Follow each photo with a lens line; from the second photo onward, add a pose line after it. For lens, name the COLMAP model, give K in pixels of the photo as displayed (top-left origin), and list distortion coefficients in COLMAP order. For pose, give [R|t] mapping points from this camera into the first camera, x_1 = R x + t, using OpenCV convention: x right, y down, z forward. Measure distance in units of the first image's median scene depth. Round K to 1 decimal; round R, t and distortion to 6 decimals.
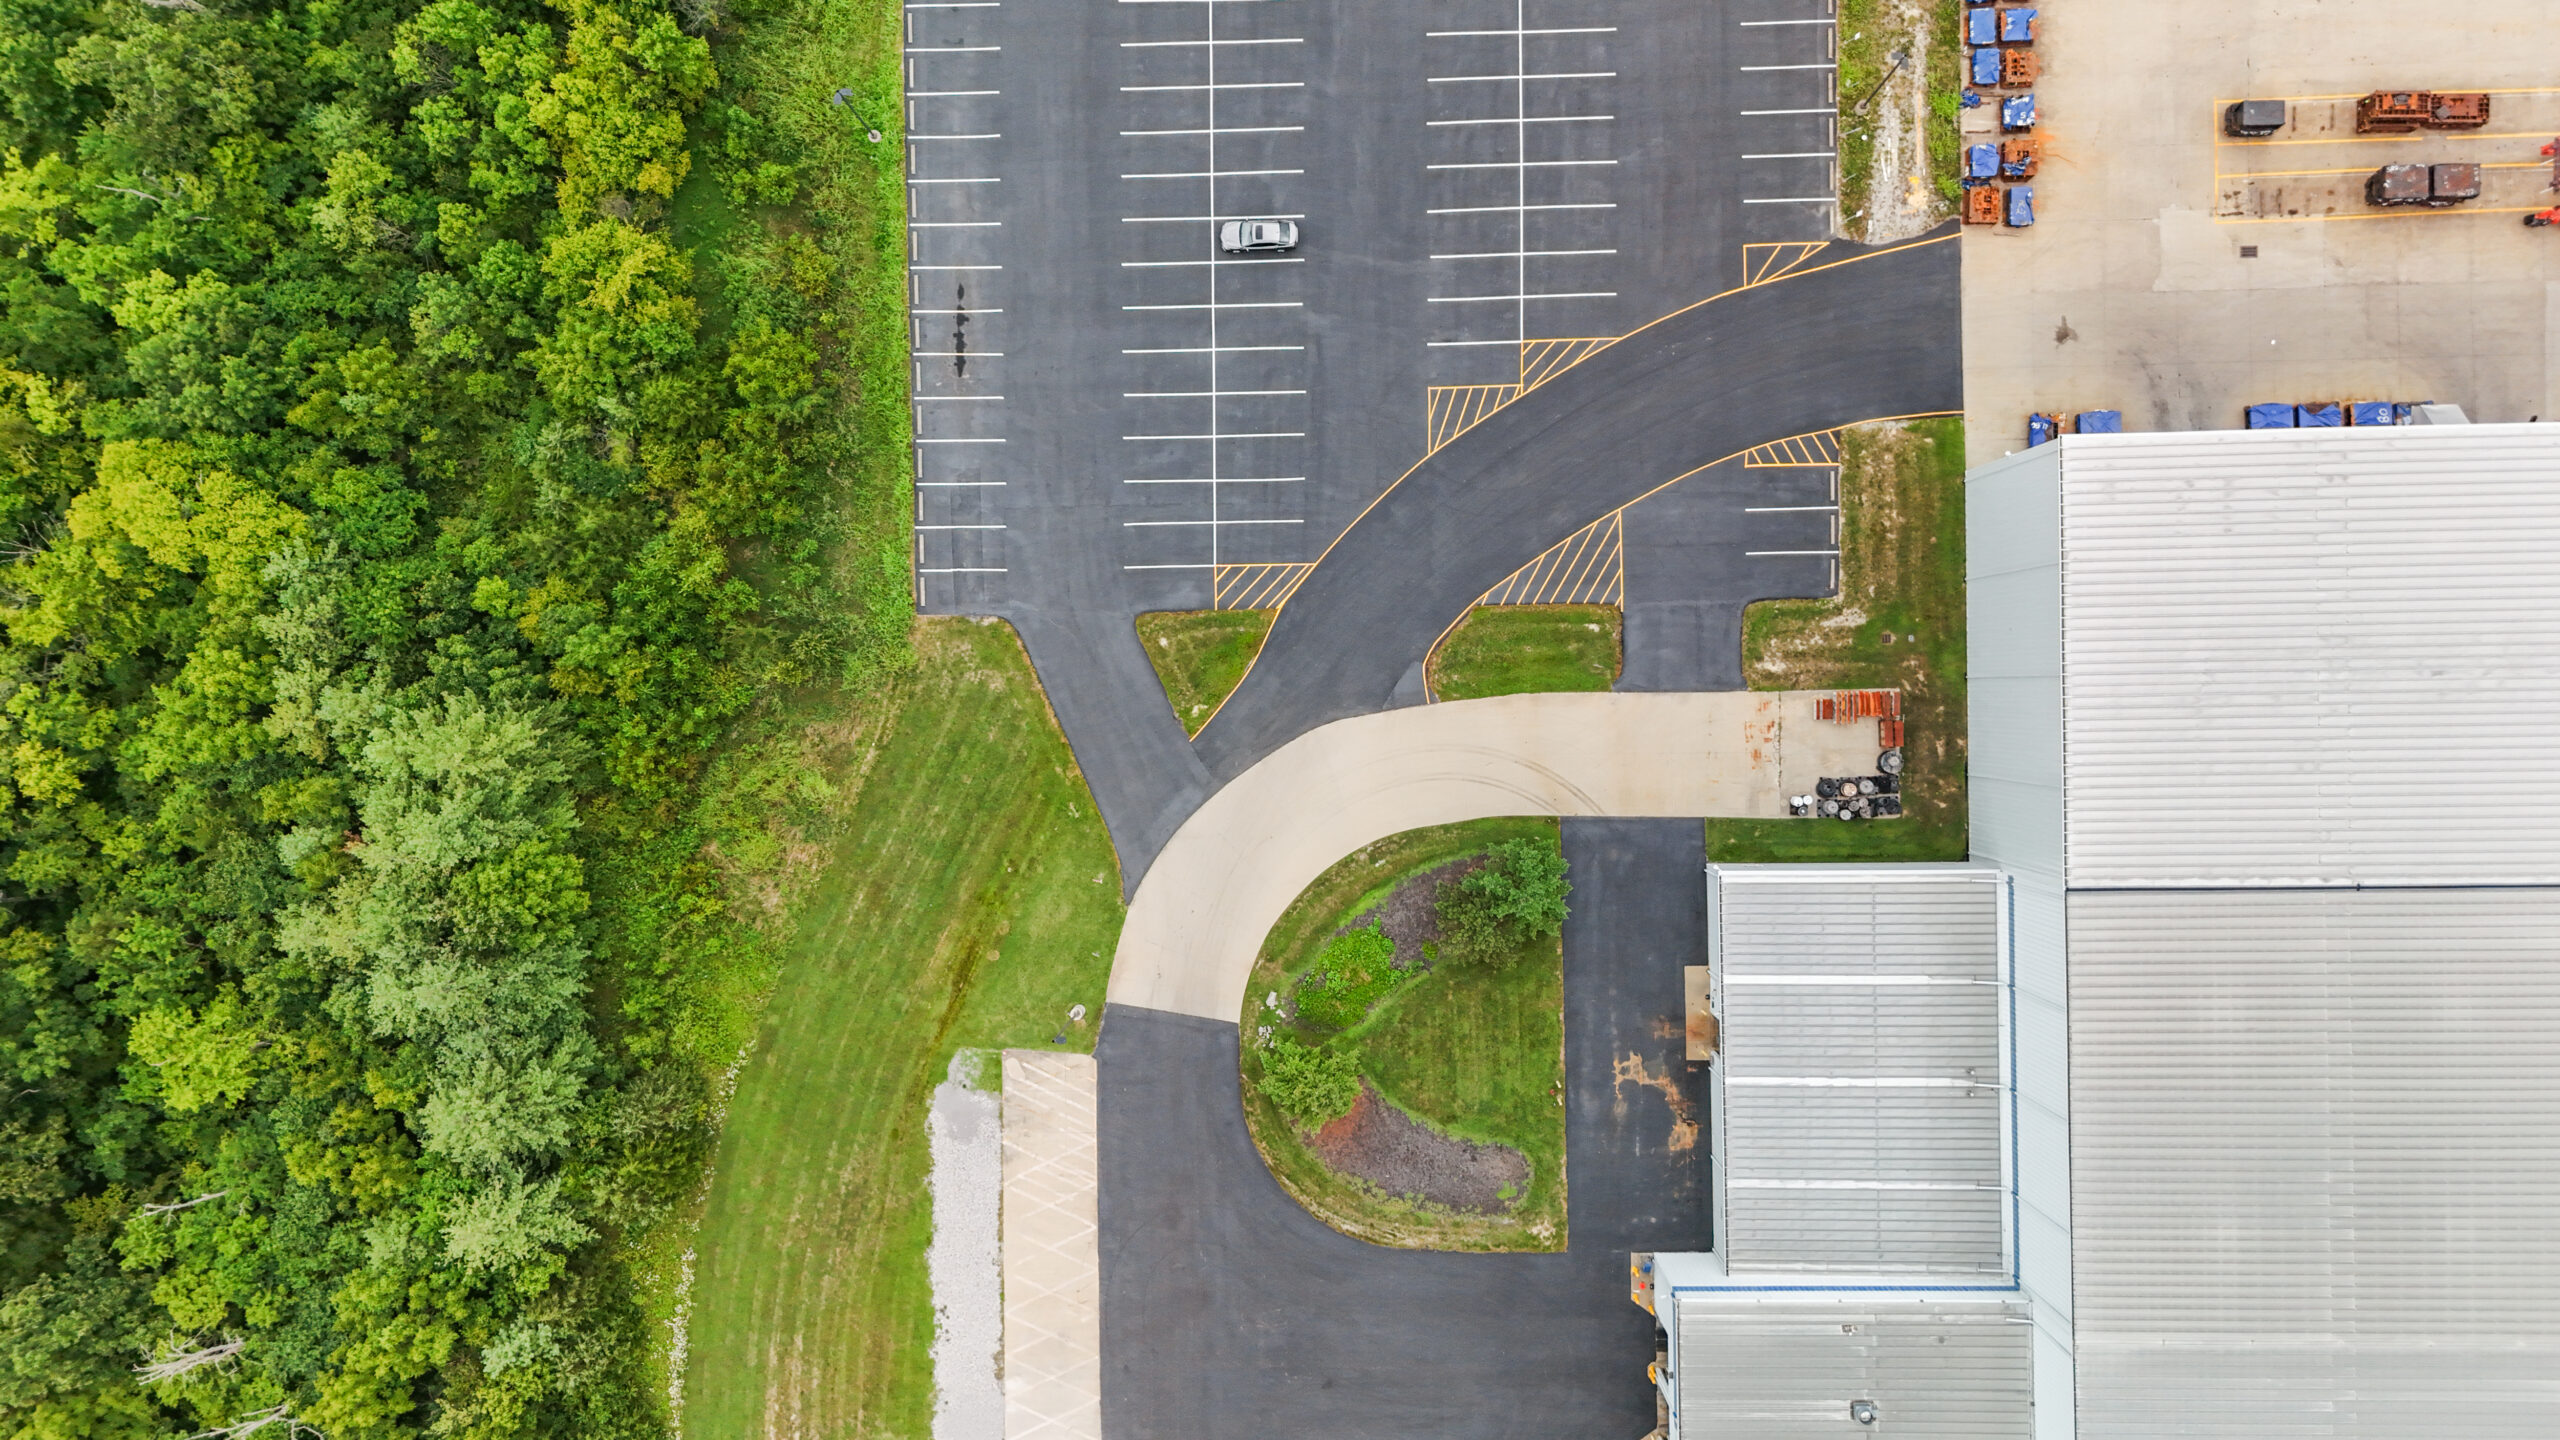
lens RADIAL K [[1882.4, 0, 1283.3], [0, 1882.4, 723.0], [0, 0, 1]] dist [0.053669, -0.050643]
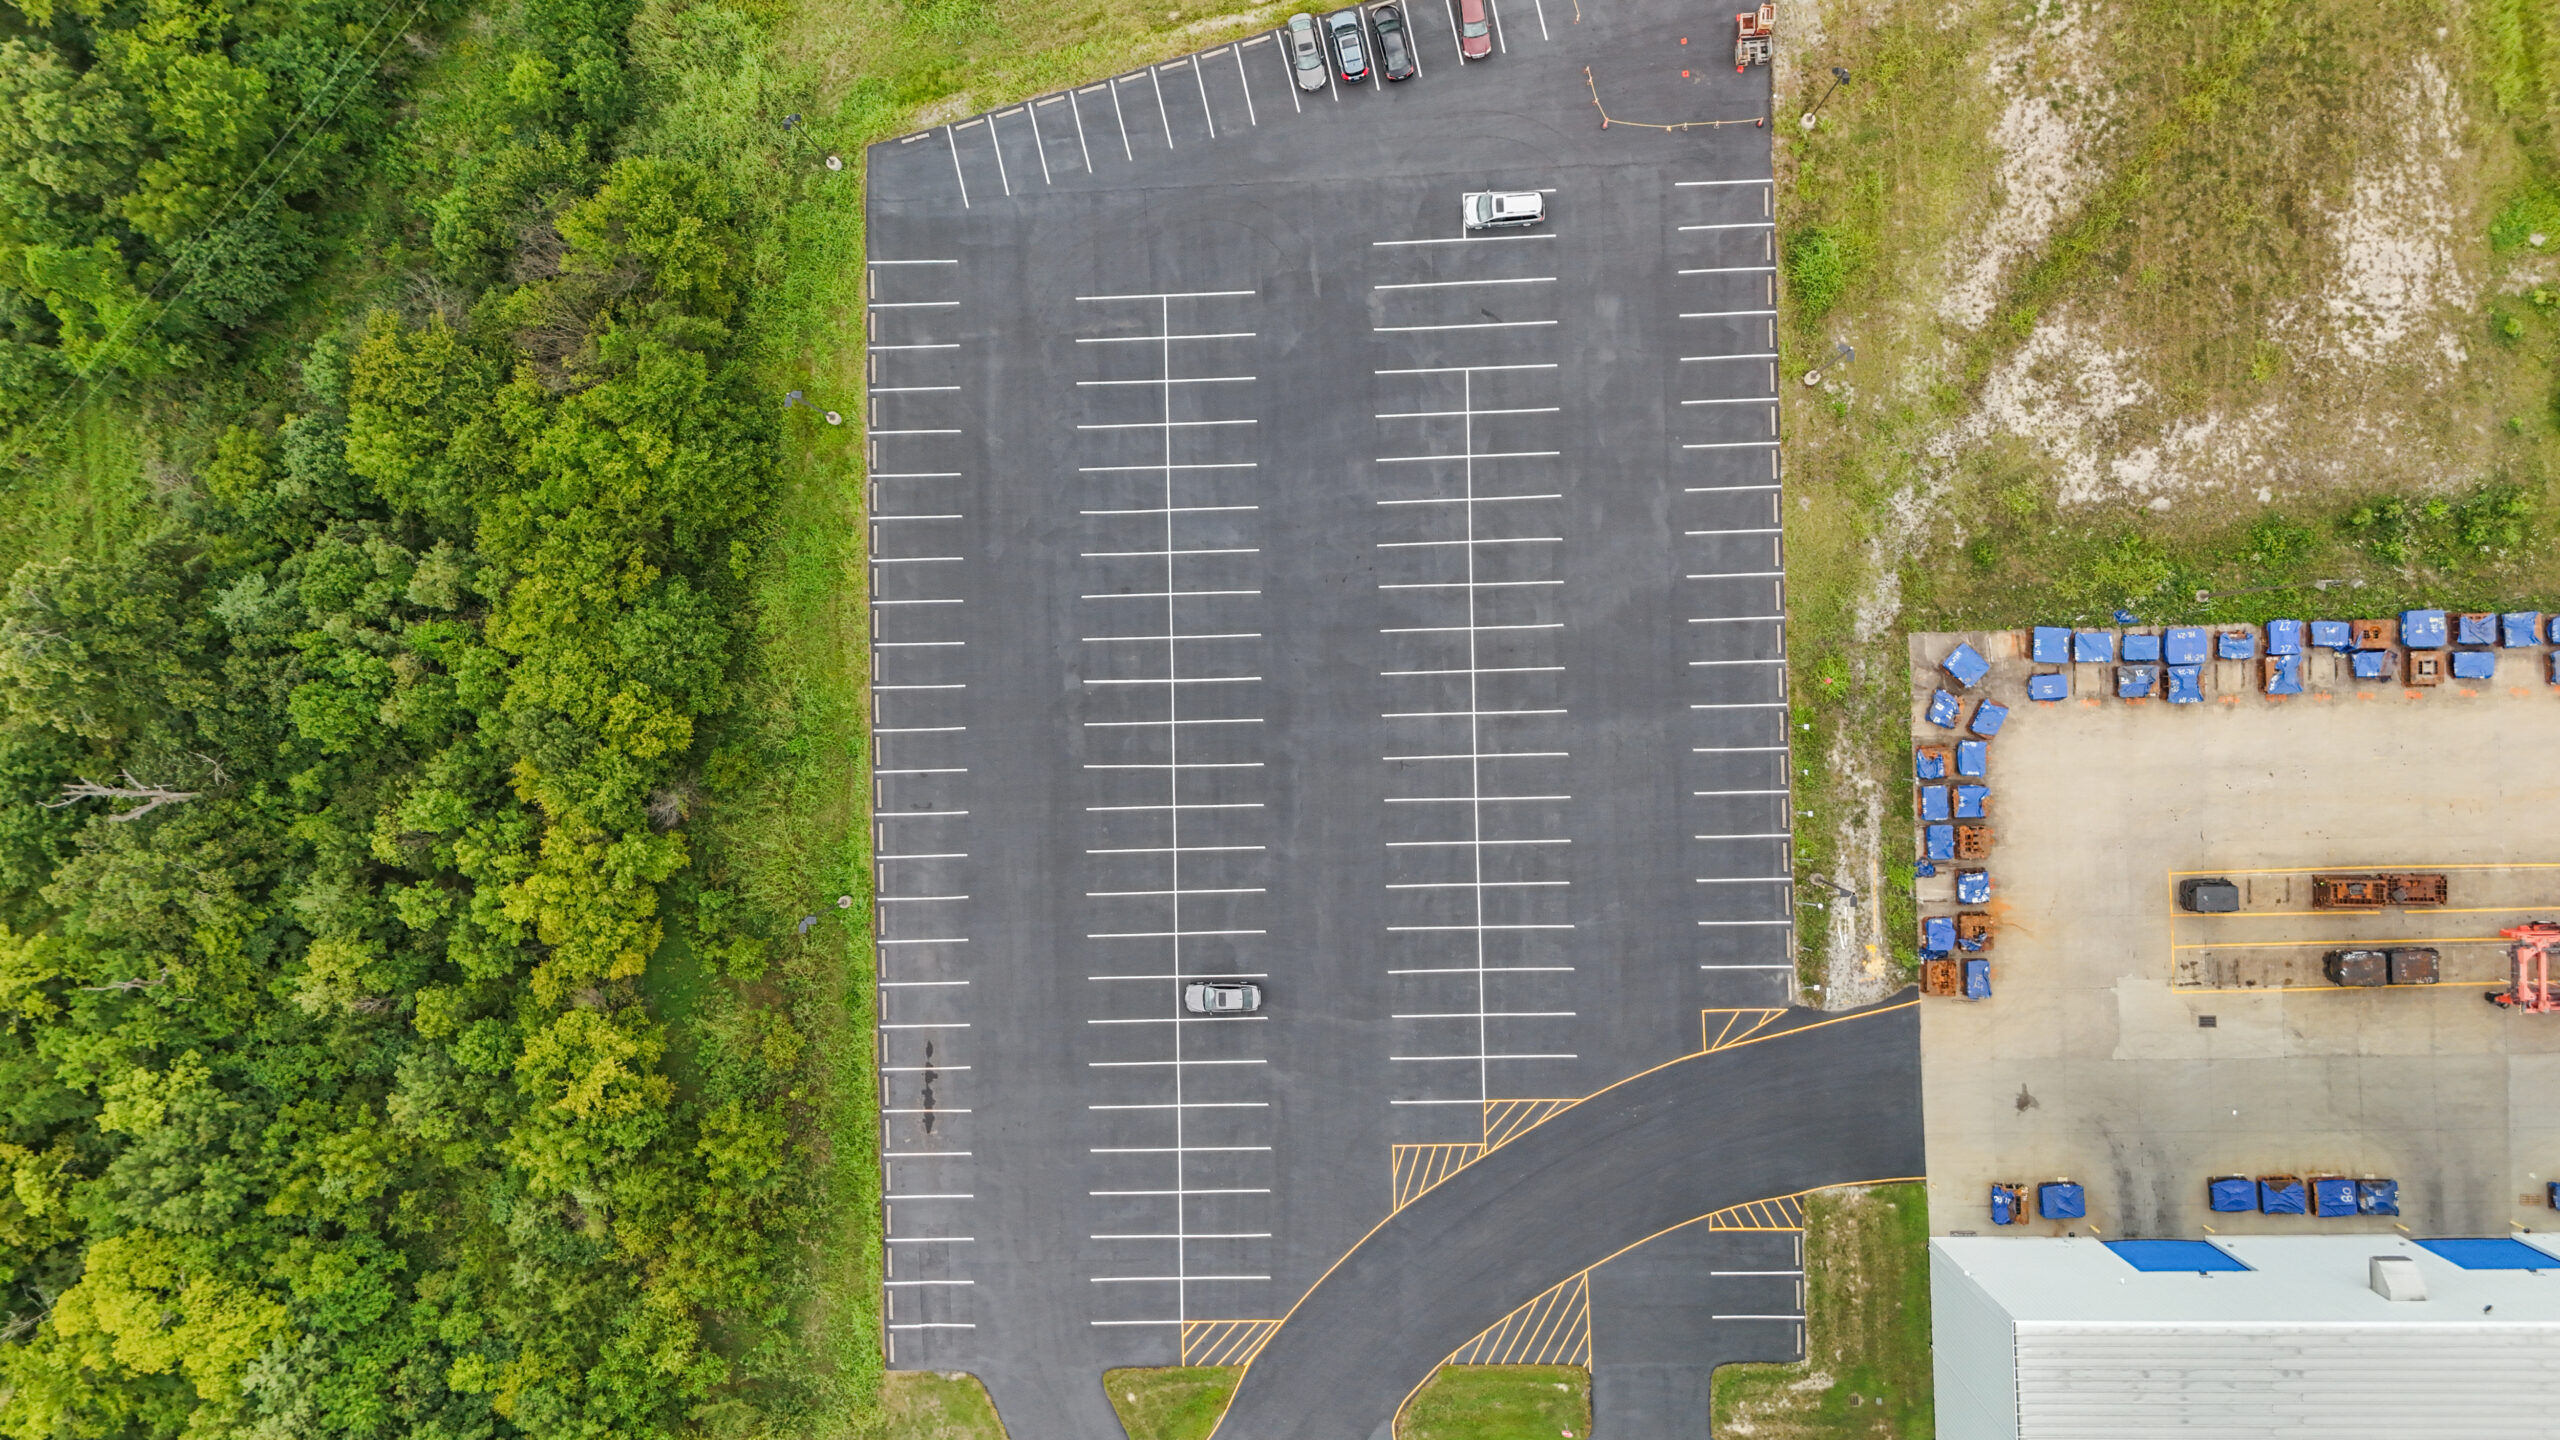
lens RADIAL K [[1882.4, 0, 1275.5], [0, 1882.4, 716.4], [0, 0, 1]] dist [0.053669, -0.050643]
pose [[0.999806, -0.012127, -0.015524, 0.033522], [0.011971, 0.999877, -0.010109, -0.403832], [0.015644, 0.009922, 0.999828, -0.010999]]
